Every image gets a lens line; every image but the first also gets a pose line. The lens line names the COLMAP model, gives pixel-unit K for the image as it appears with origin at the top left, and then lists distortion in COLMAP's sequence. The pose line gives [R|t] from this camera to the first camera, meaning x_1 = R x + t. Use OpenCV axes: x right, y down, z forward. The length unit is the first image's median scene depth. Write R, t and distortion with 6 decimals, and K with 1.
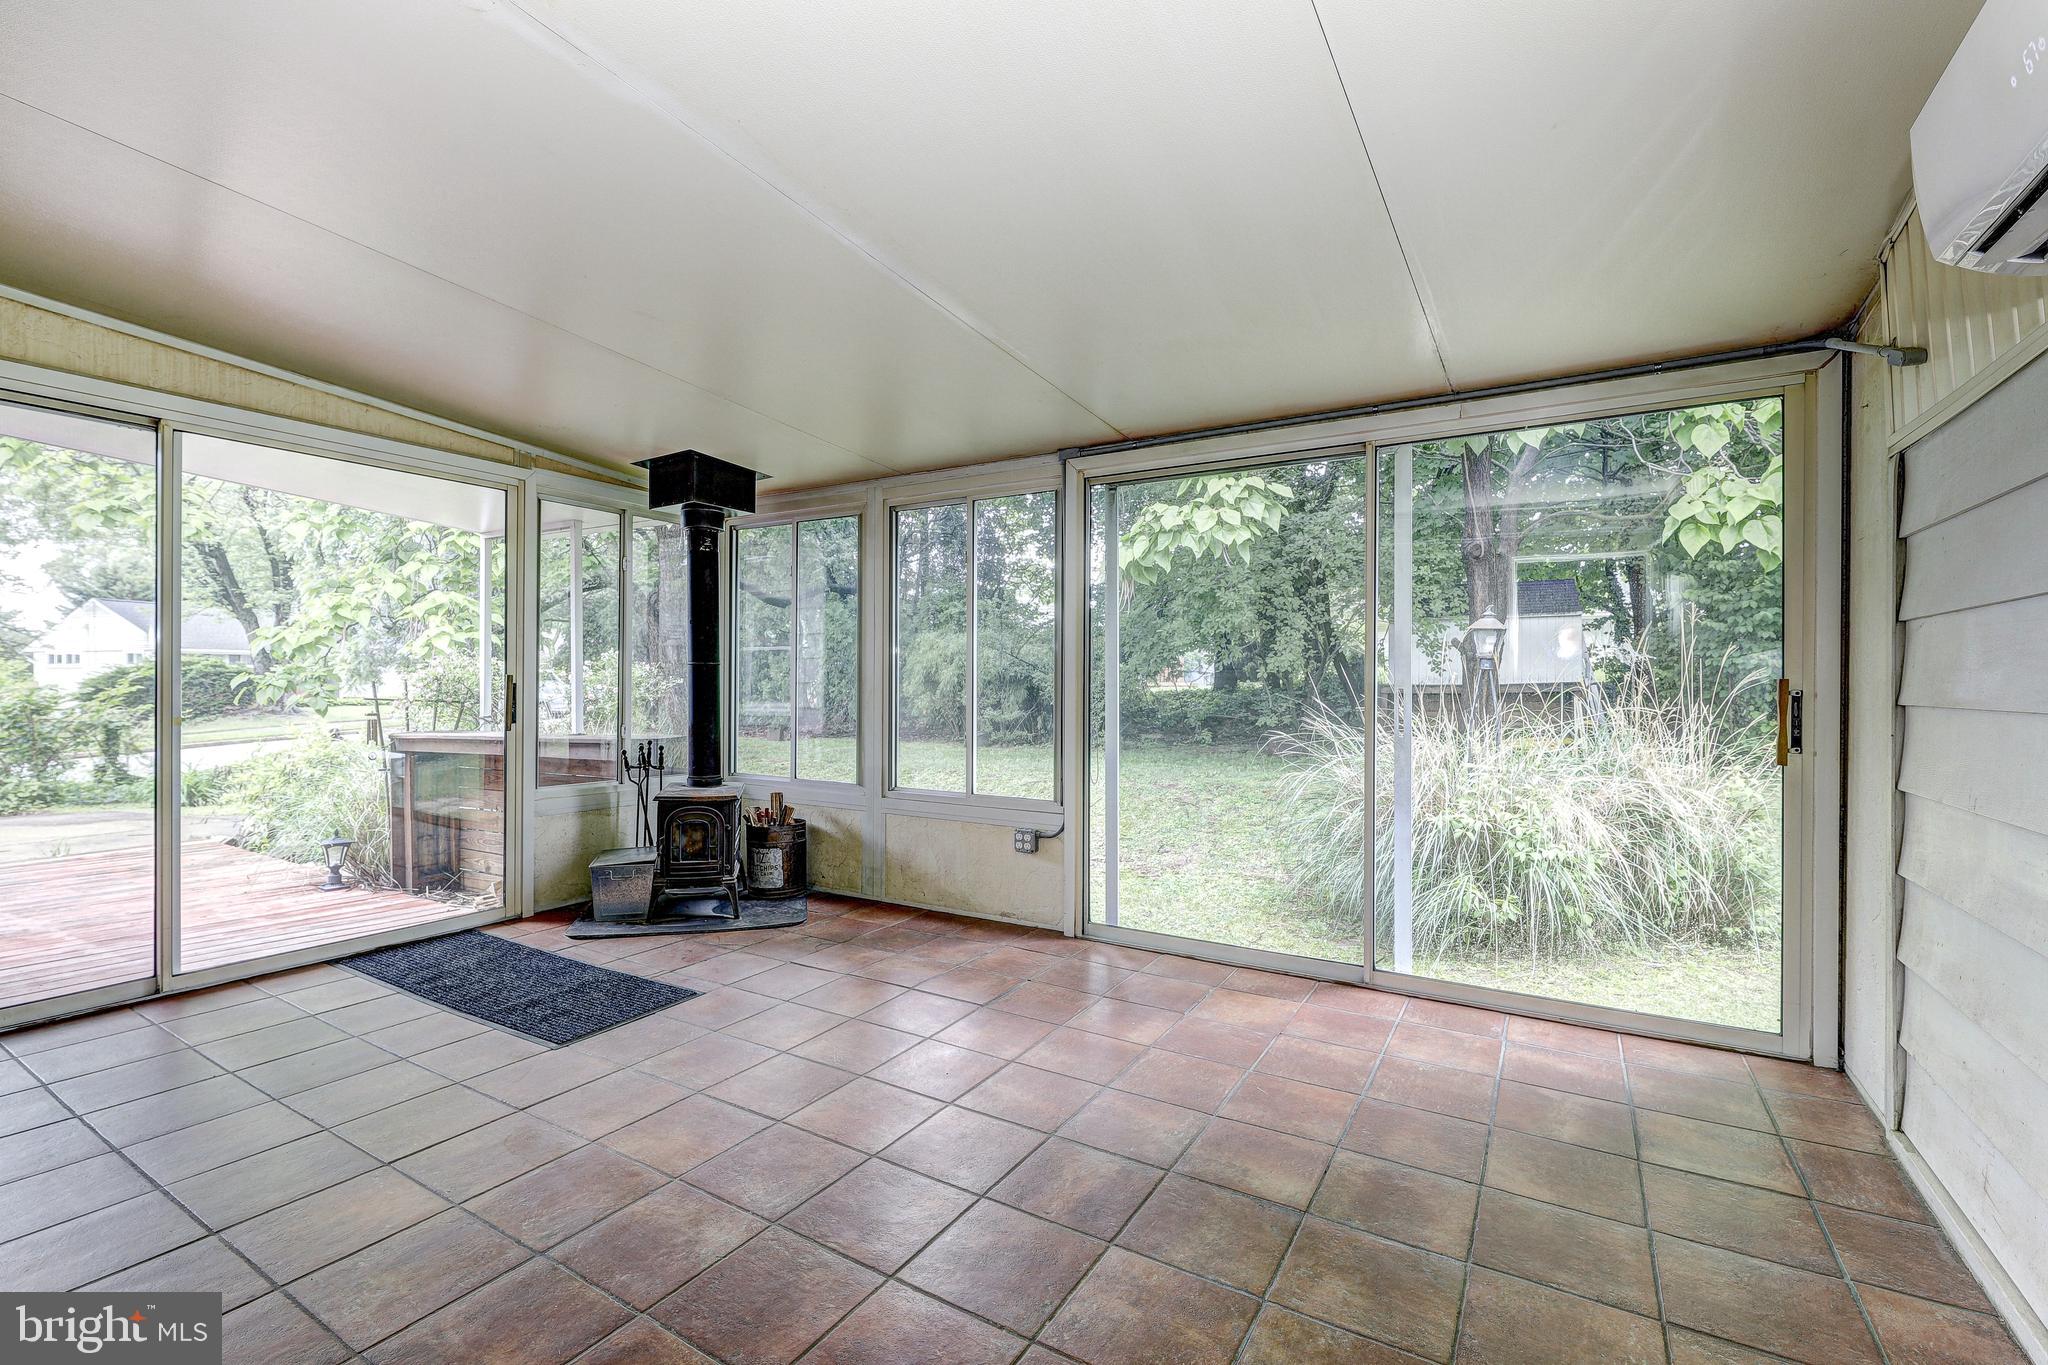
lens RADIAL K [[894.1, 0, 1032.2], [0, 894.1, 681.5], [0, 0, 1]] dist [-0.003092, -0.000717]
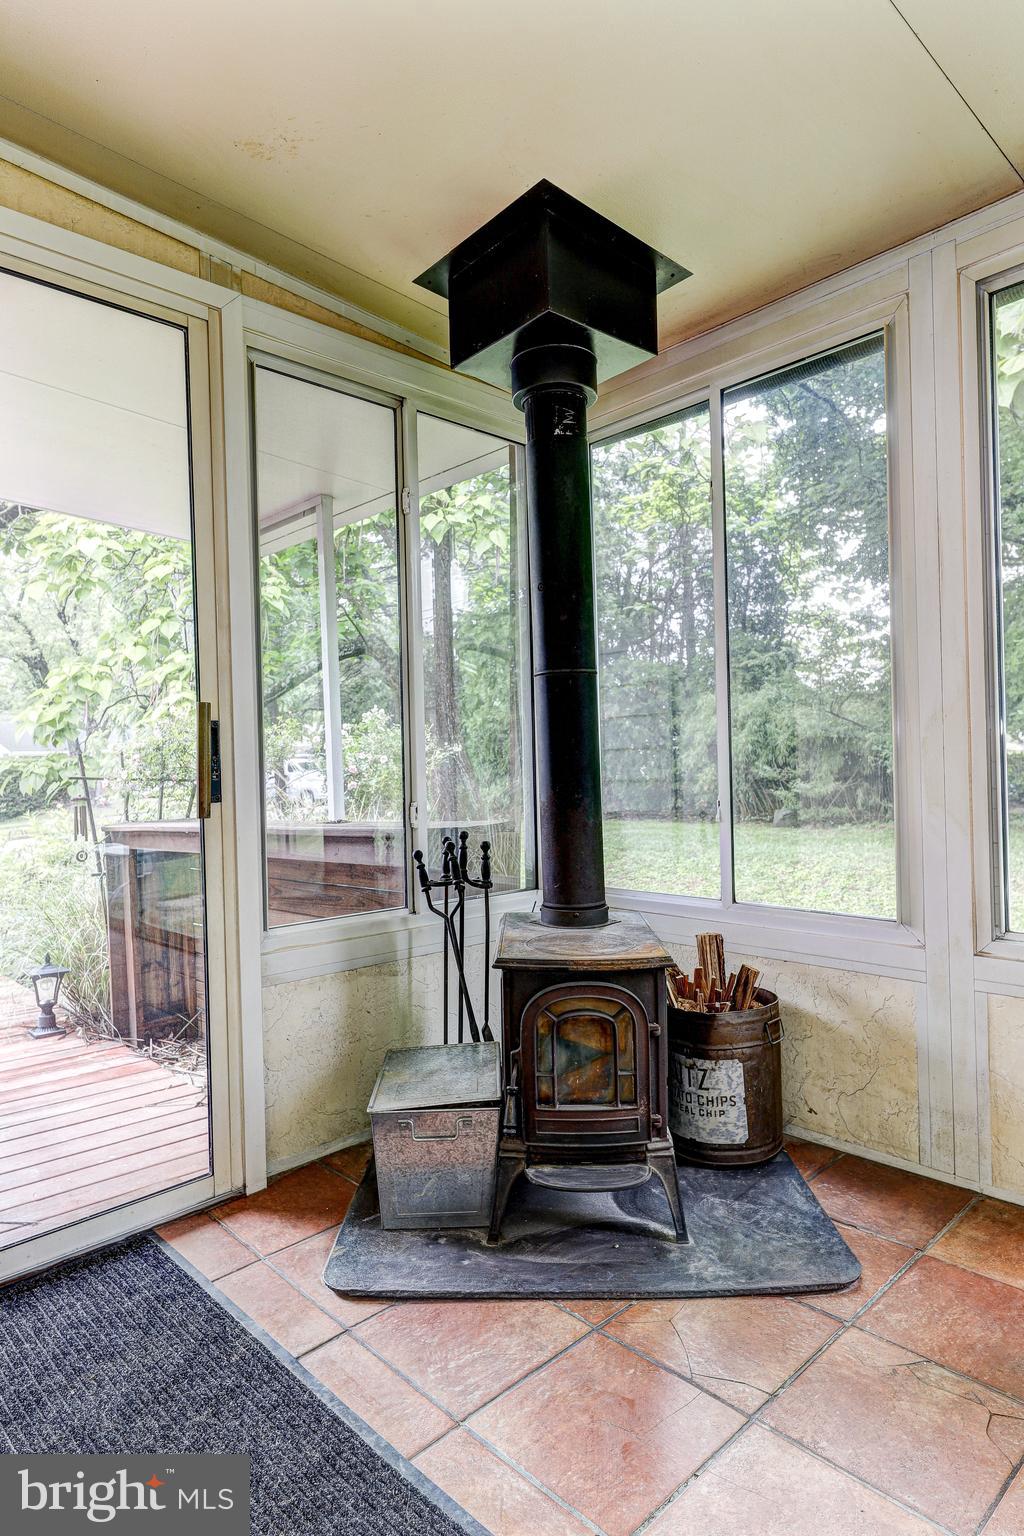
lens RADIAL K [[893.6, 0, 511.2], [0, 893.6, 772.3], [0, 0, 1]] dist [0.008666, -0.001176]
pose [[0.960748, -0.031044, -0.275682, -0.255437], [0.034076, 0.999400, 0.006216, 0.029364], [0.275323, -0.015366, 0.961229, 0.506708]]
